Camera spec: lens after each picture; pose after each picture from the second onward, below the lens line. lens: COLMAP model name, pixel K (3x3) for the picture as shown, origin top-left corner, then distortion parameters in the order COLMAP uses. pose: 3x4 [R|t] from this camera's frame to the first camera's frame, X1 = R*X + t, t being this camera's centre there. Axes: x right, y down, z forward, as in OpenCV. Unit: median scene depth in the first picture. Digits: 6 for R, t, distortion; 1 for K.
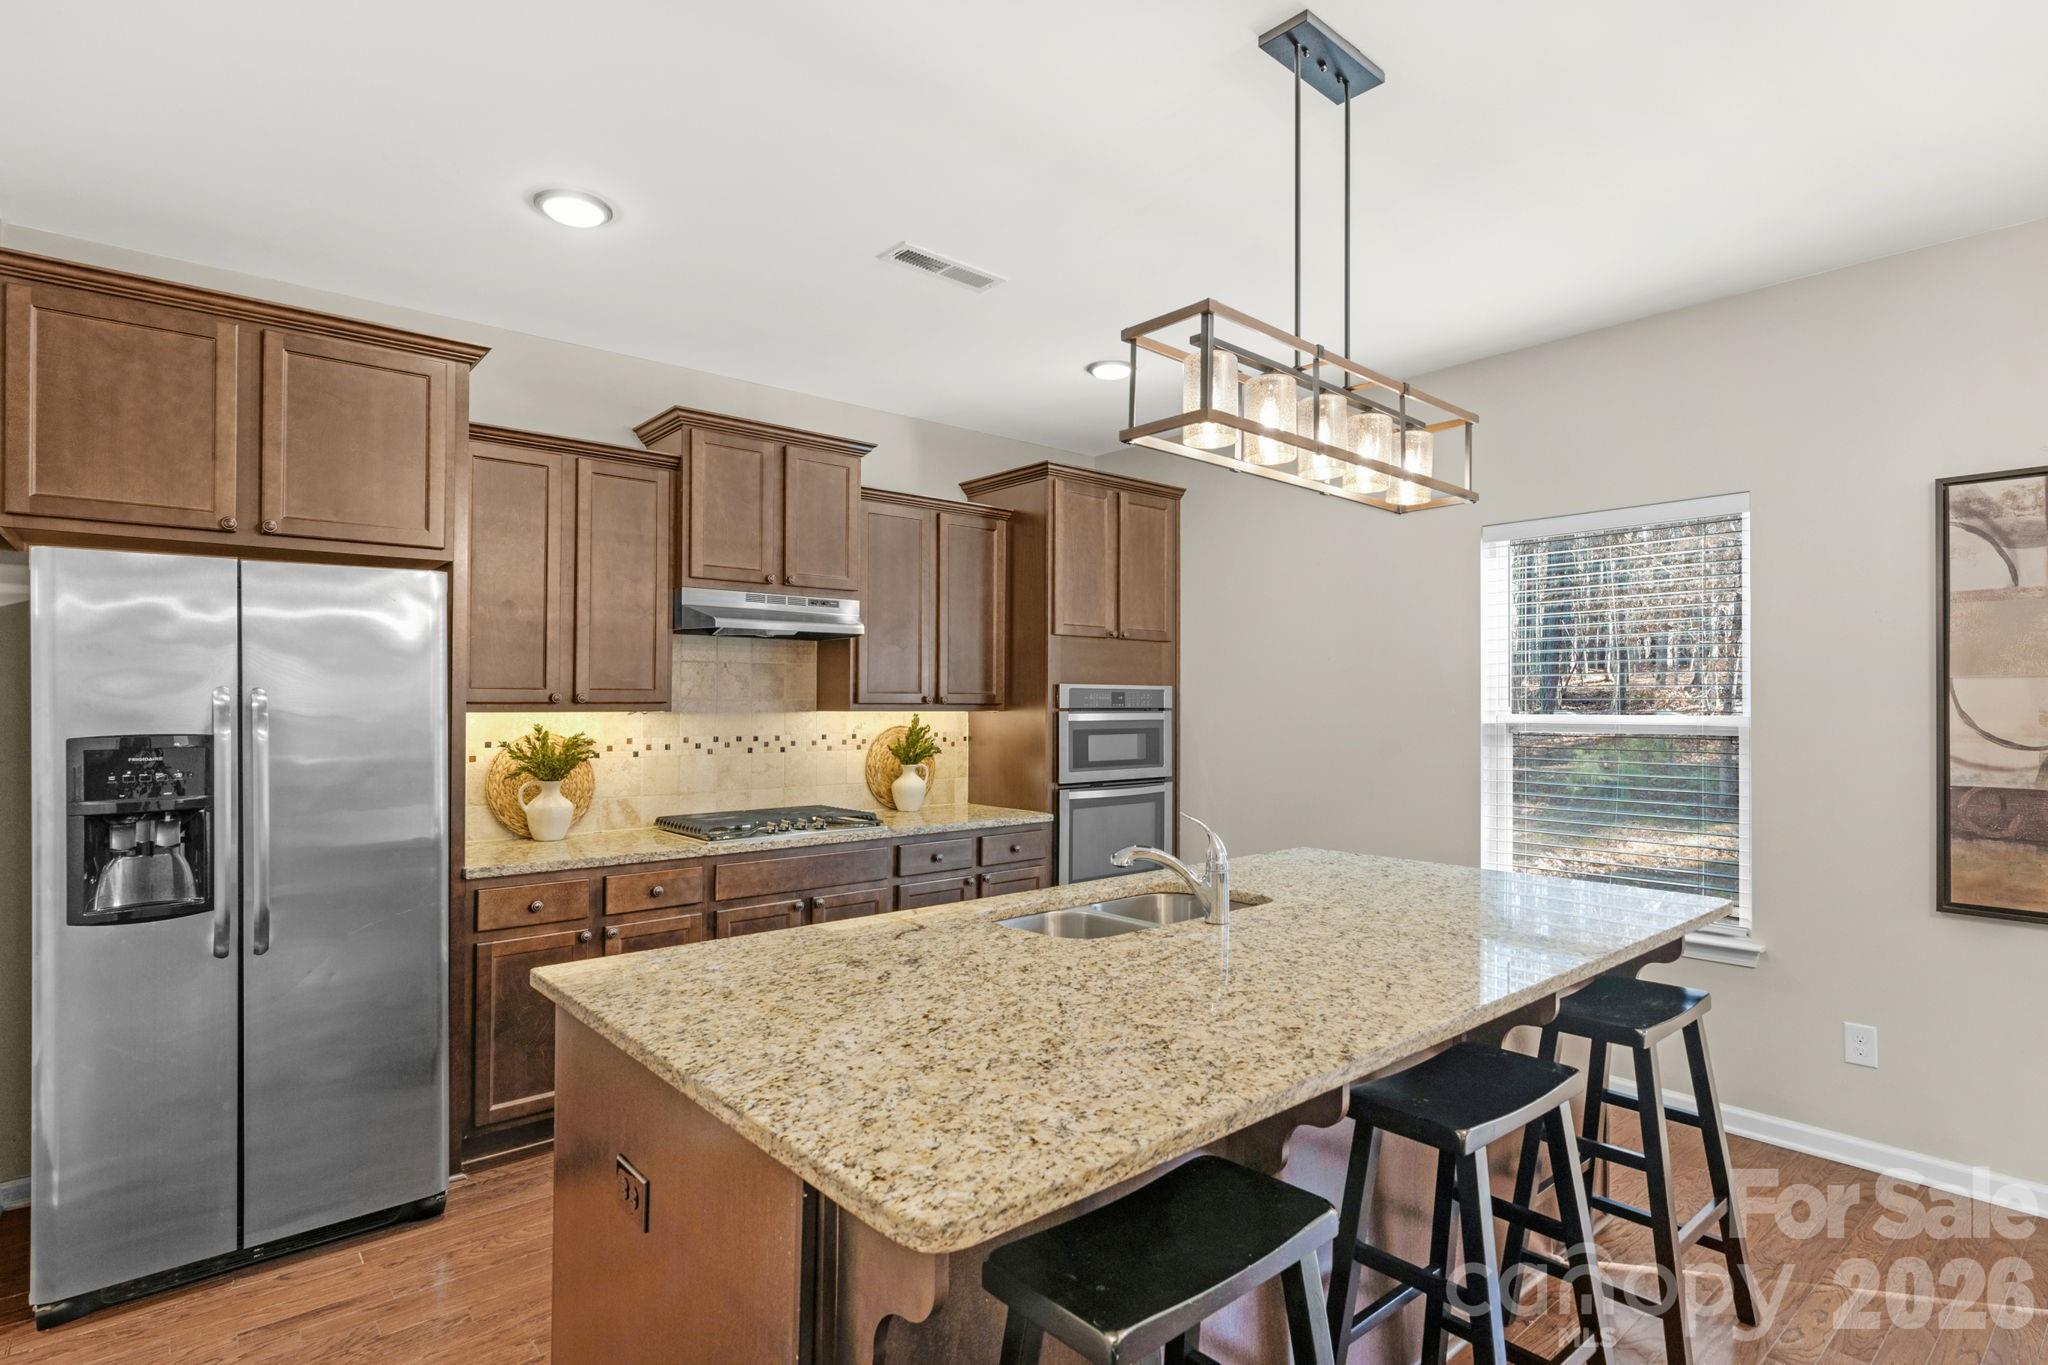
lens RADIAL K [[1045.8, 0, 1024.2], [0, 1045.8, 698.3], [0, 0, 1]] dist [0.001715, 0.000202]
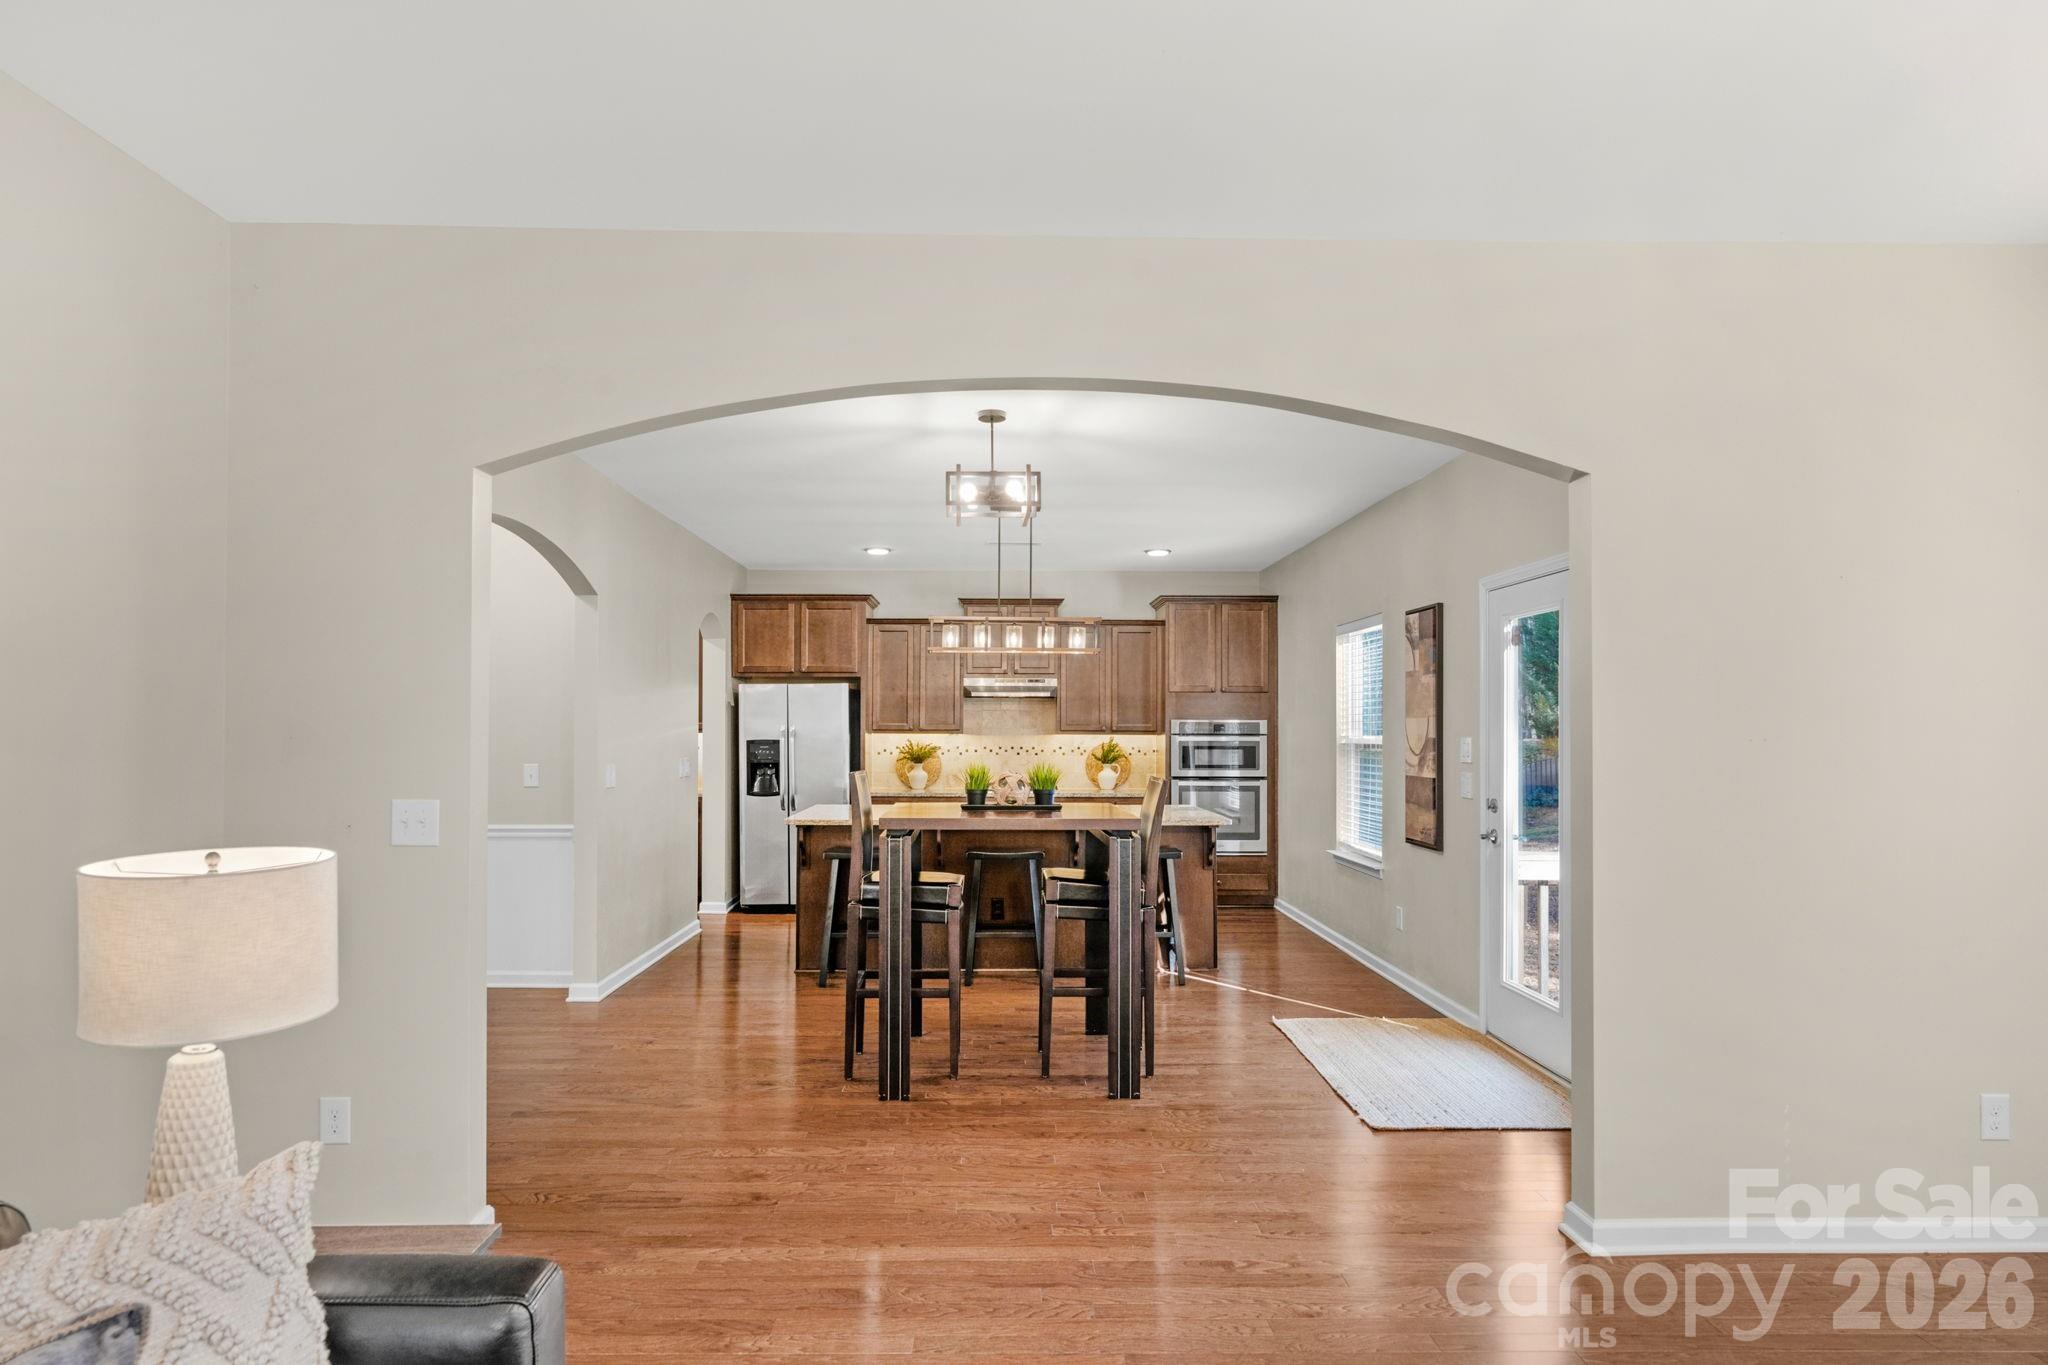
lens RADIAL K [[1176.2, 0, 1026.1], [0, 1176.2, 724.1], [0, 0, 1]] dist [0.002013, 0.000181]
pose [[0.780679, -0.001877, -0.624930, 1.416768], [0.001408, 0.999998, -0.001244, -0.005498], [0.624931, 0.000091, 0.780680, -0.917969]]
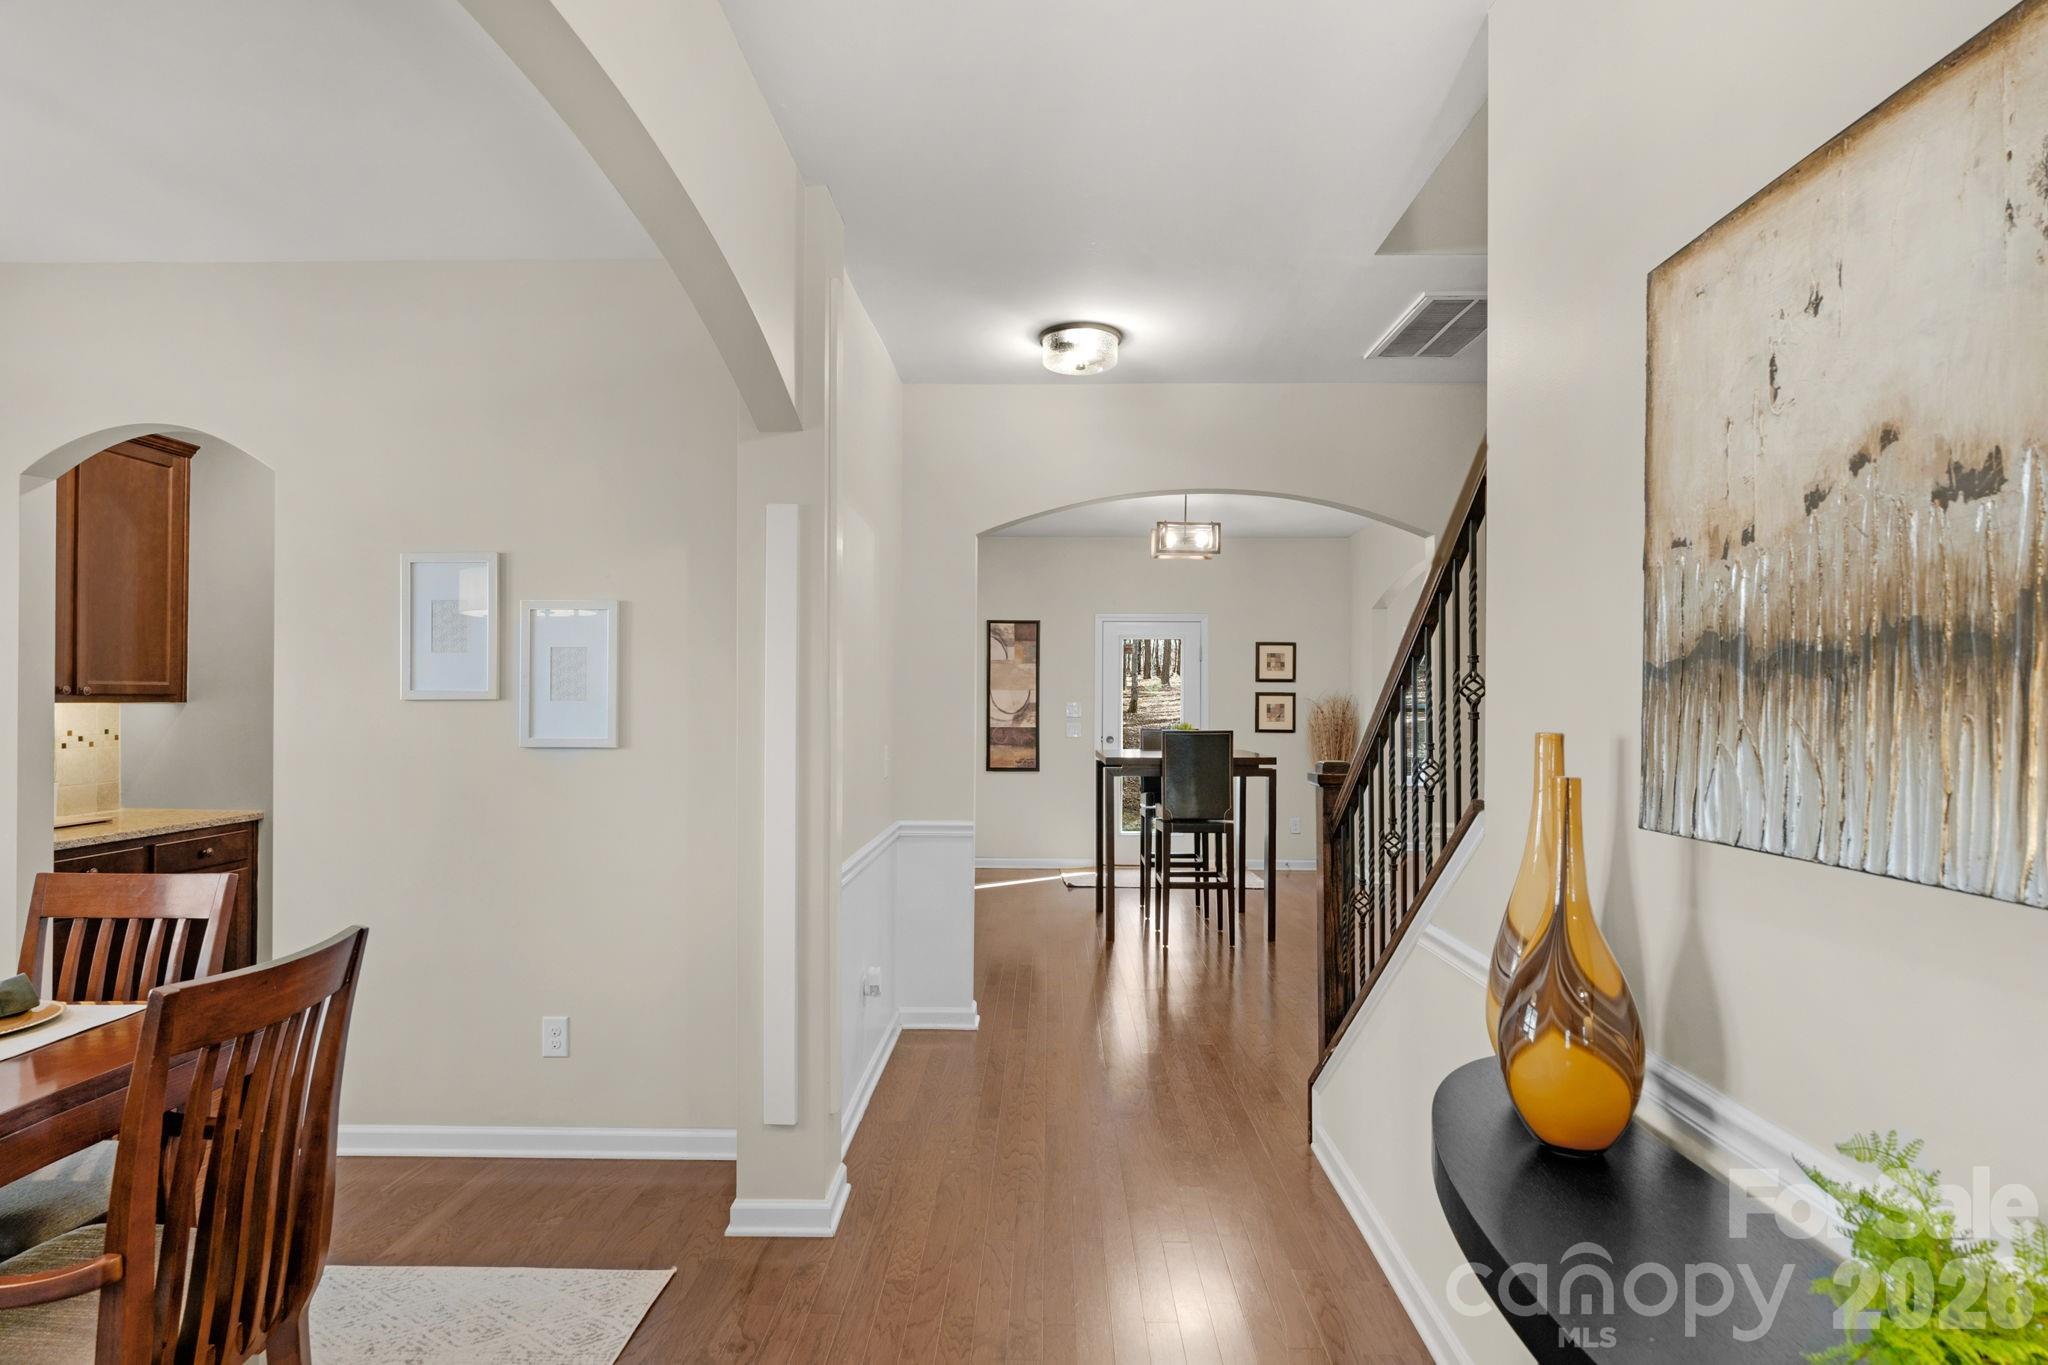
lens RADIAL K [[1045.8, 0, 1024.2], [0, 1045.8, 698.3], [0, 0, 1]] dist [0.001715, 0.000202]
pose [[0.663883, 0.001855, 0.747834, -1.024283], [-0.007800, 0.999960, 0.004444, -0.007817], [-0.747796, -0.008784, 0.663871, -0.832939]]
